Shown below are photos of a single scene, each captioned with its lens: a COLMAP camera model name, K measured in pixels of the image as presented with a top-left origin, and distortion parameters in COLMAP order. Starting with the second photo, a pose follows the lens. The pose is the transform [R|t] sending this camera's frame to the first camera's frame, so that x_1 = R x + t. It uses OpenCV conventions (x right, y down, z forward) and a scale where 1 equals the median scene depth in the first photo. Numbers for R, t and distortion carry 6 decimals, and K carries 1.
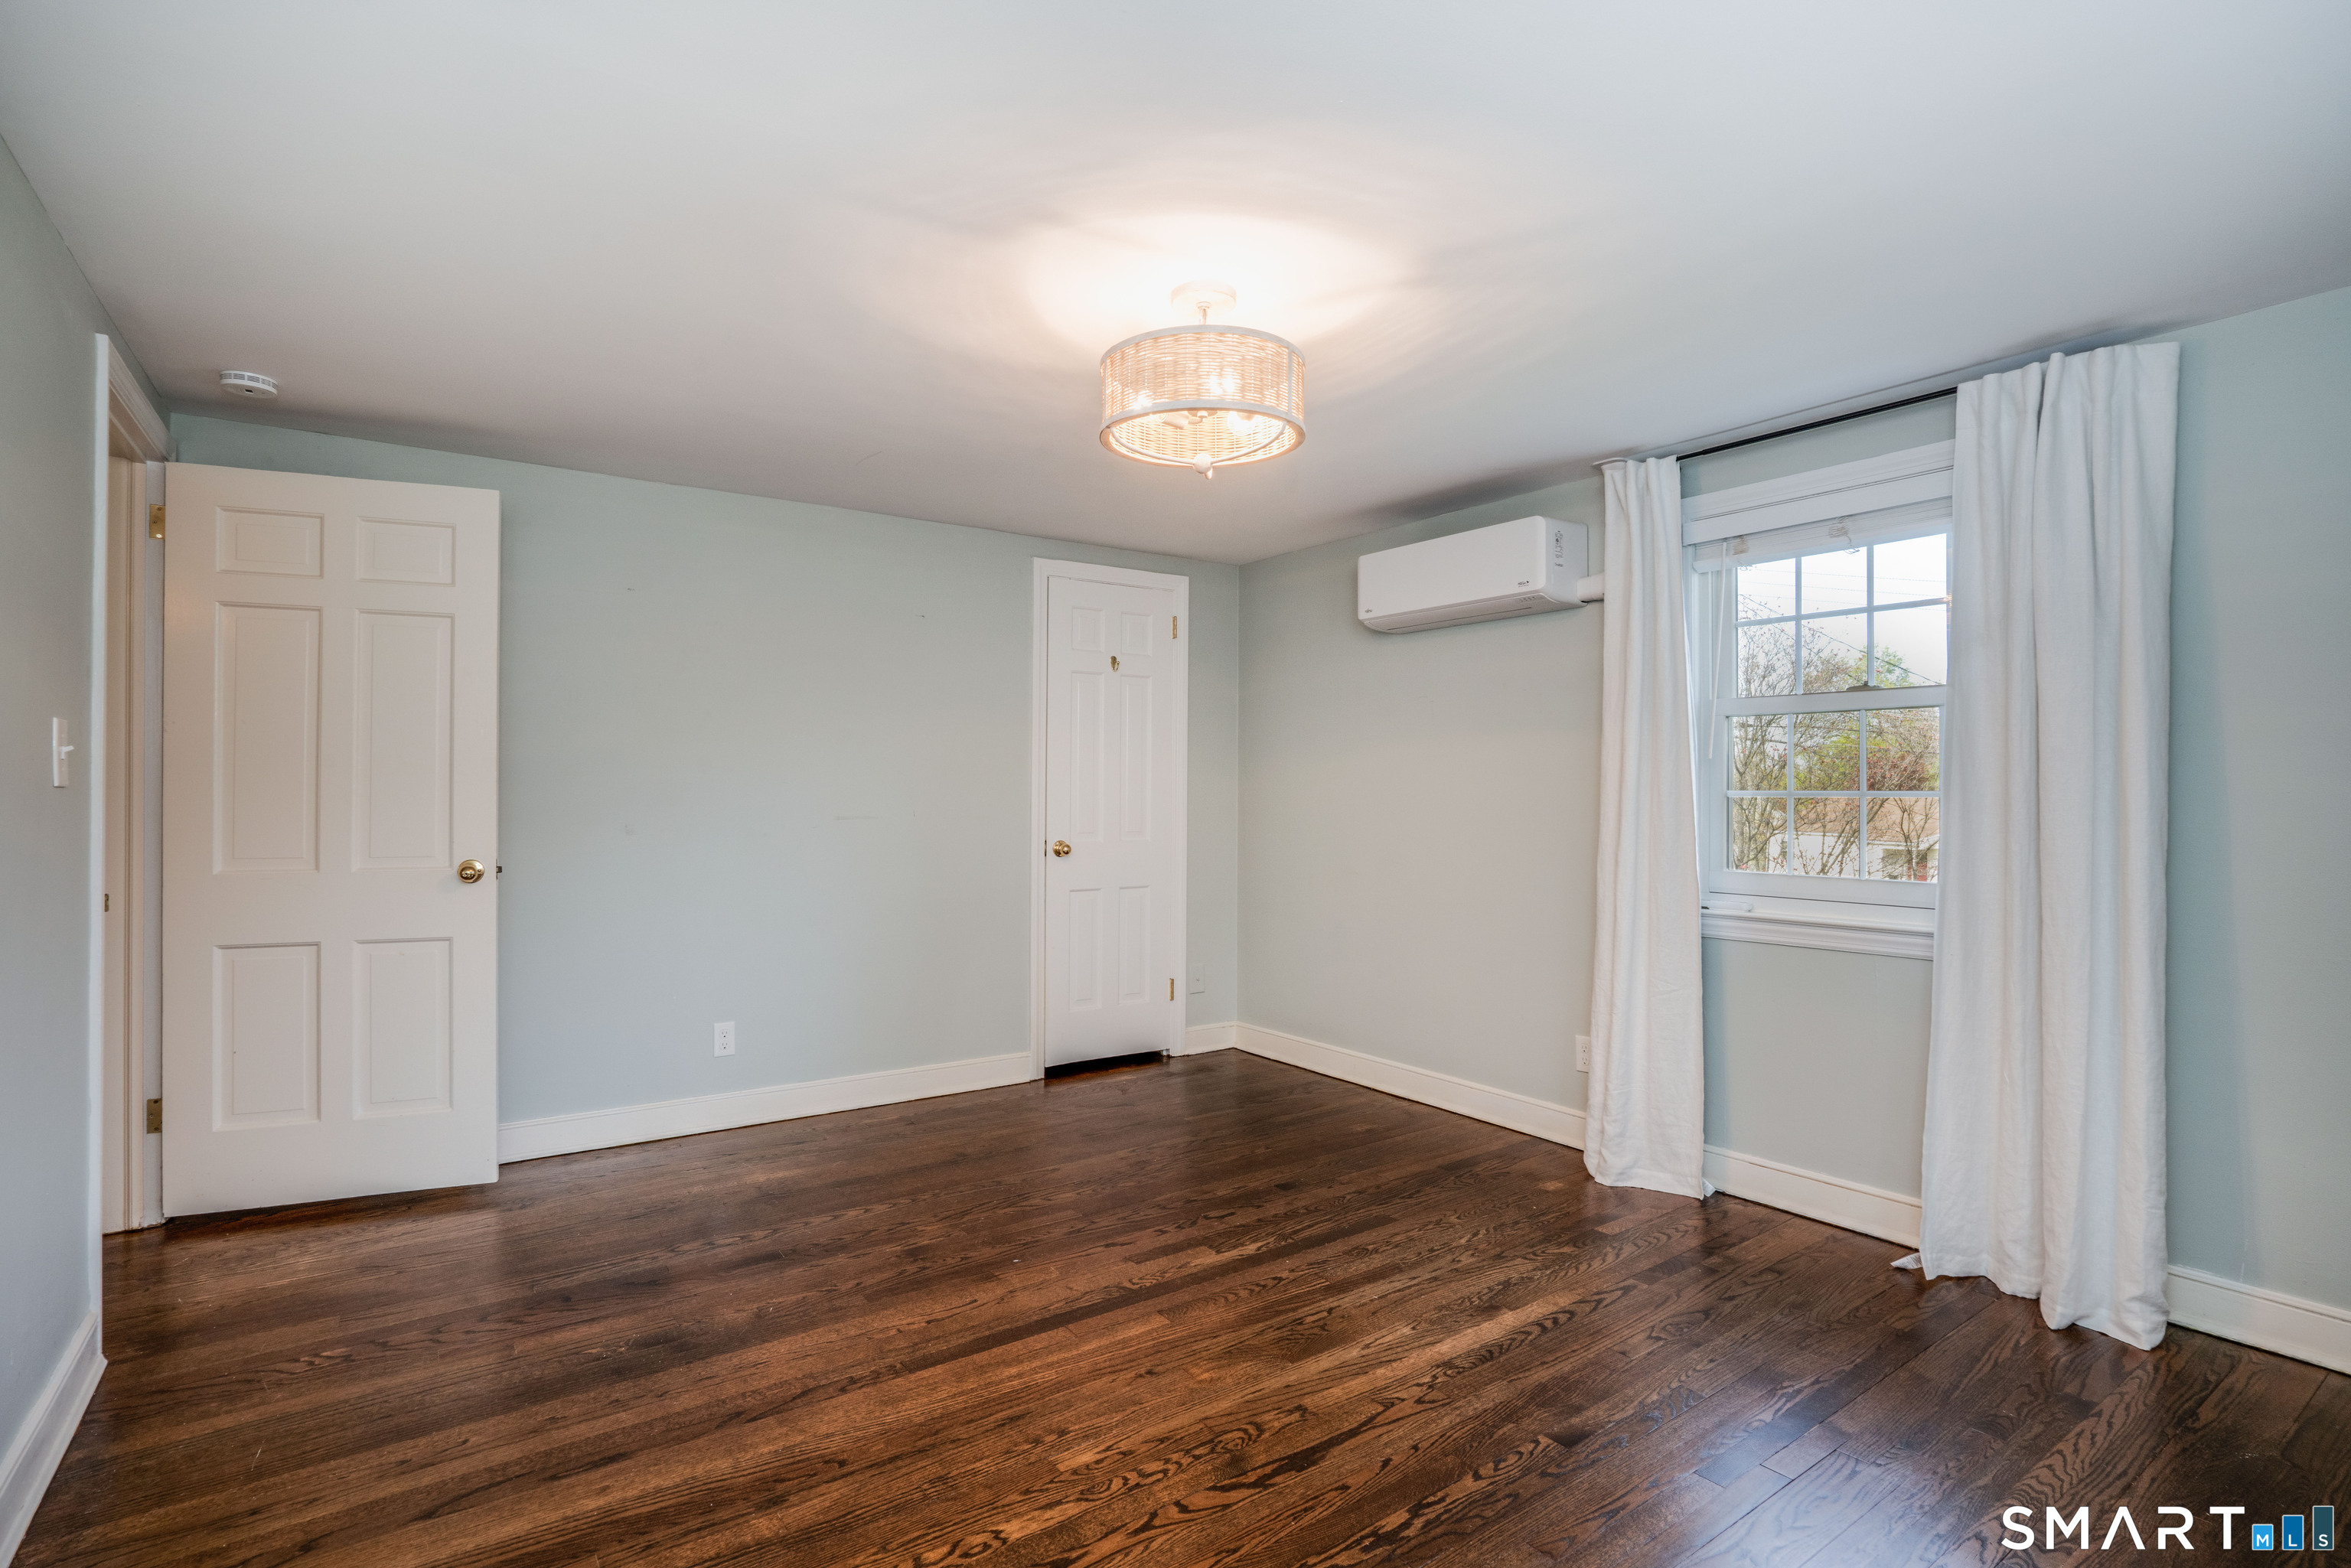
lens RADIAL K [[1113.1, 0, 1175.5], [0, 1113.1, 784.0], [0, 0, 1]] dist [-0.028903, 0.001262]
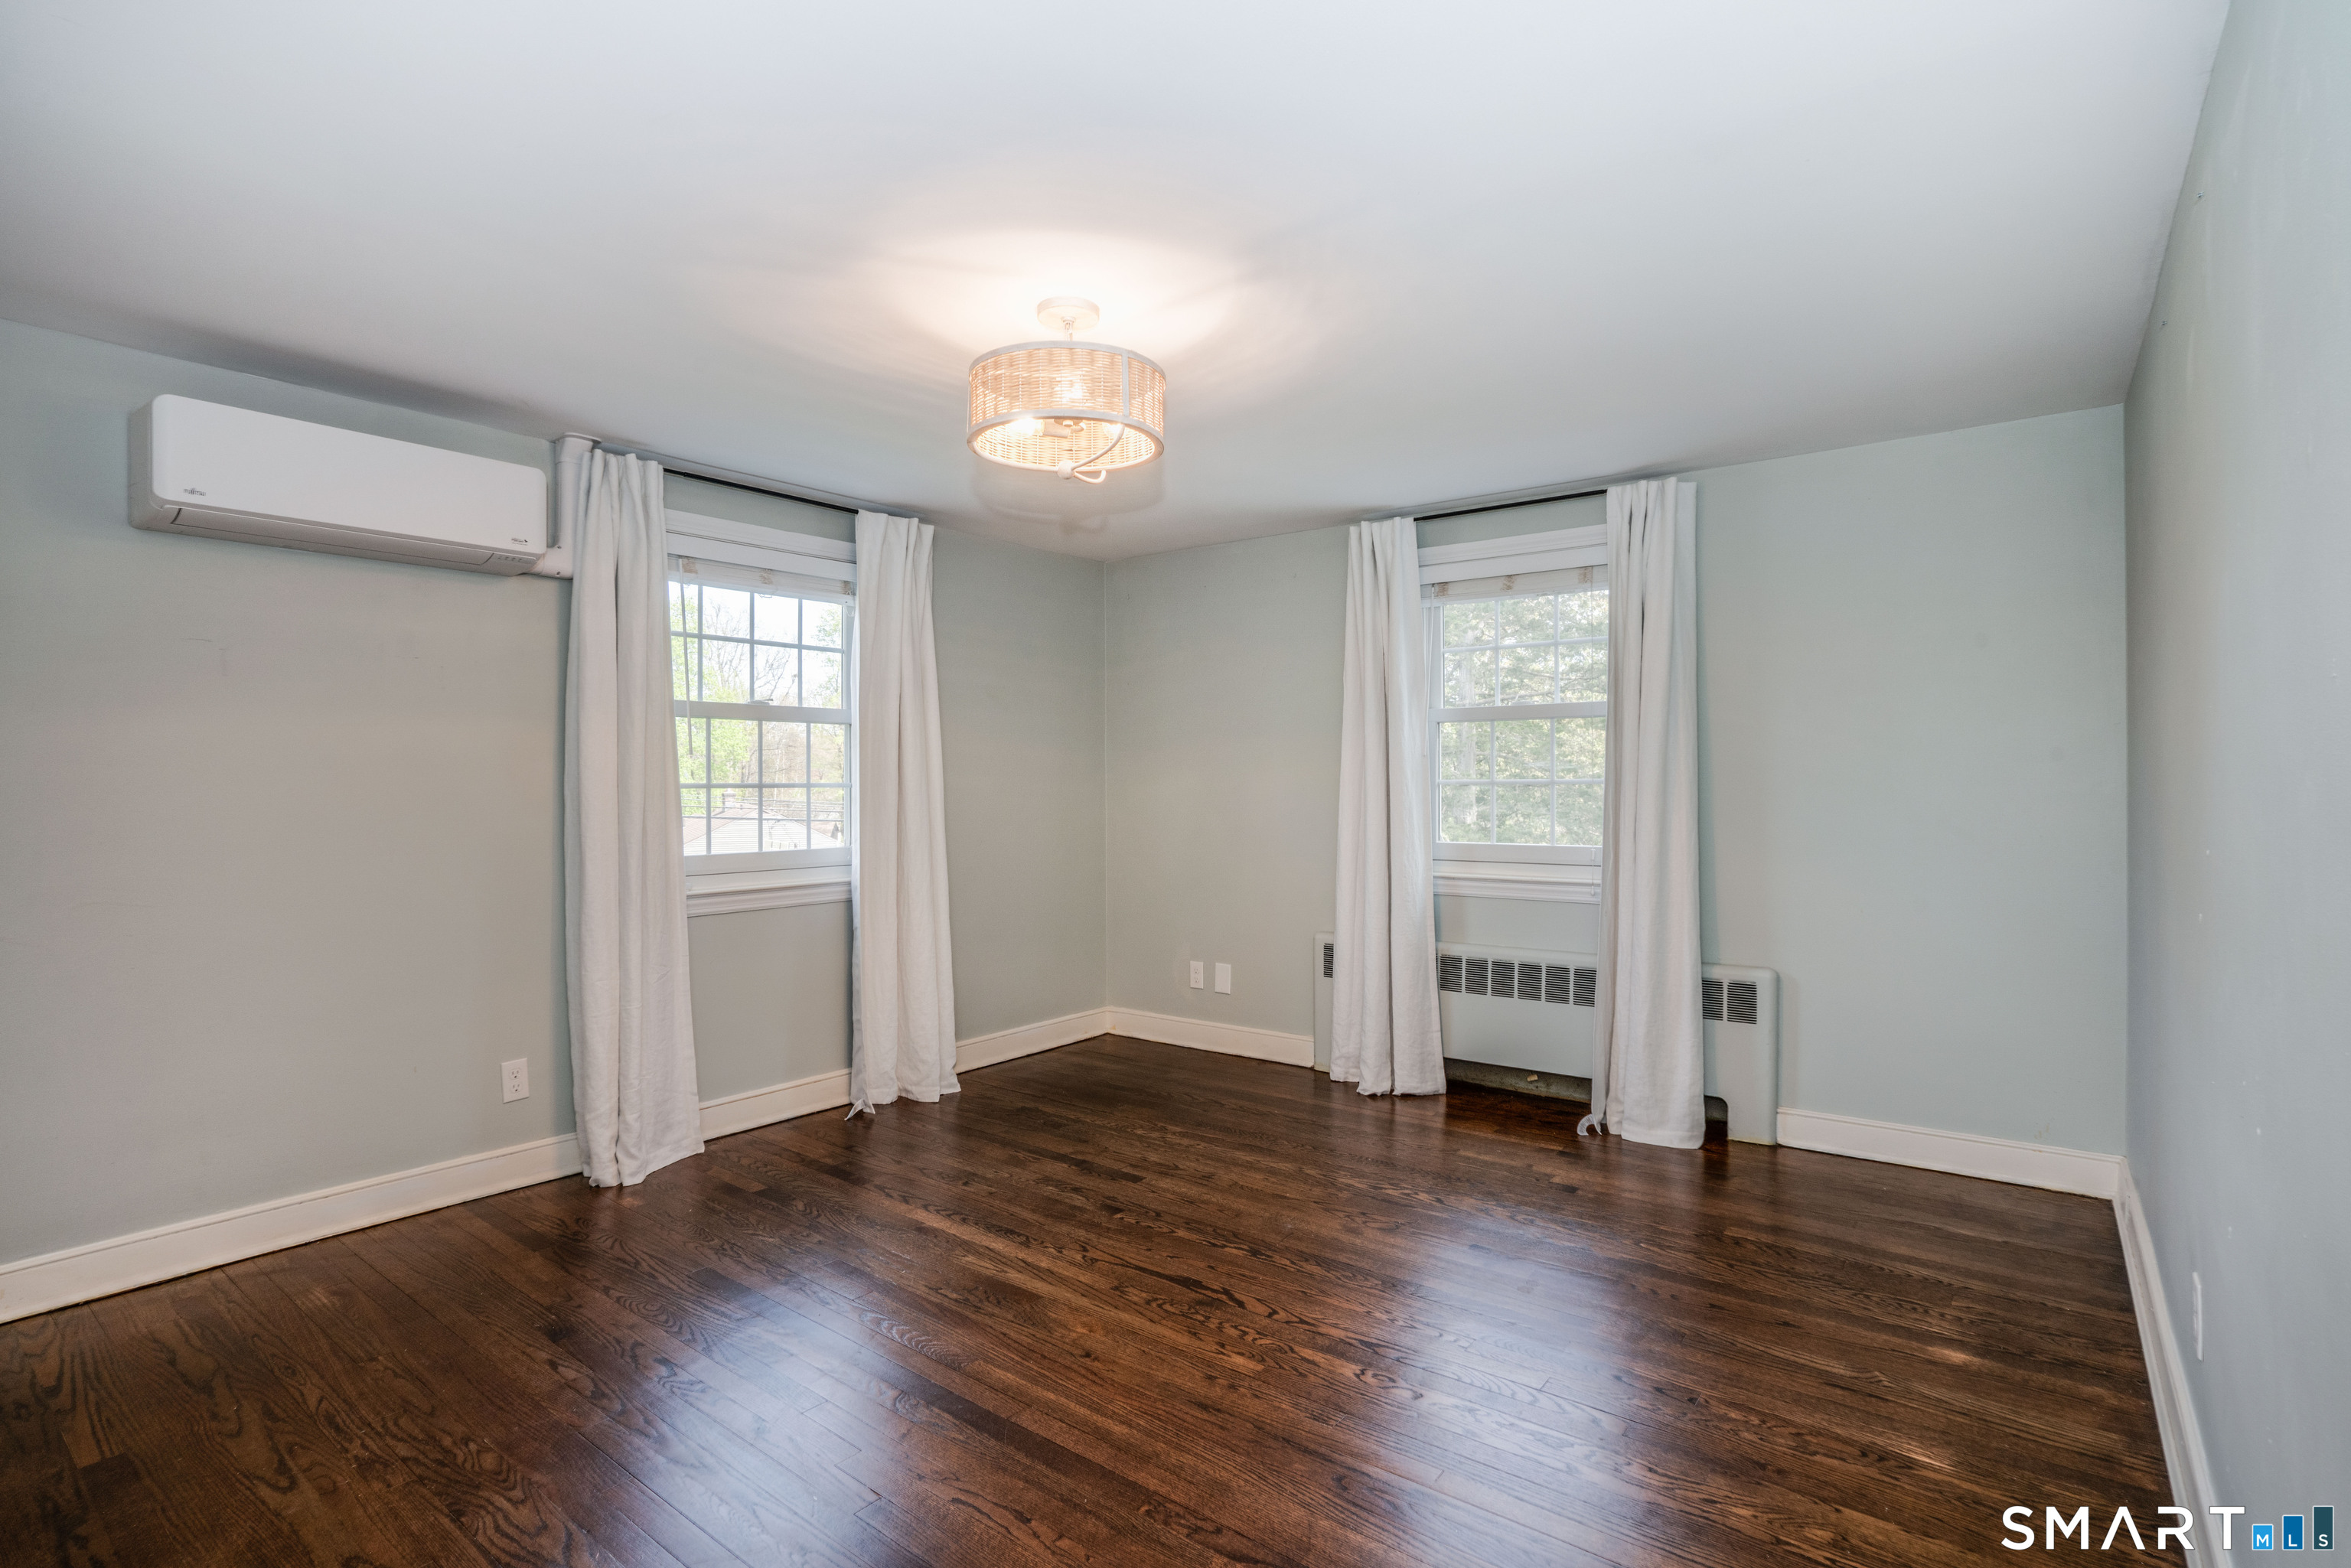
lens RADIAL K [[1113.1, 0, 1175.5], [0, 1113.1, 784.0], [0, 0, 1]] dist [-0.028903, 0.001262]
pose [[-0.269405, -0.002705, 0.963023, -0.975344], [-0.001684, 0.999996, 0.002337, 0.004211], [-0.963025, -0.000992, -0.269409, 1.141119]]
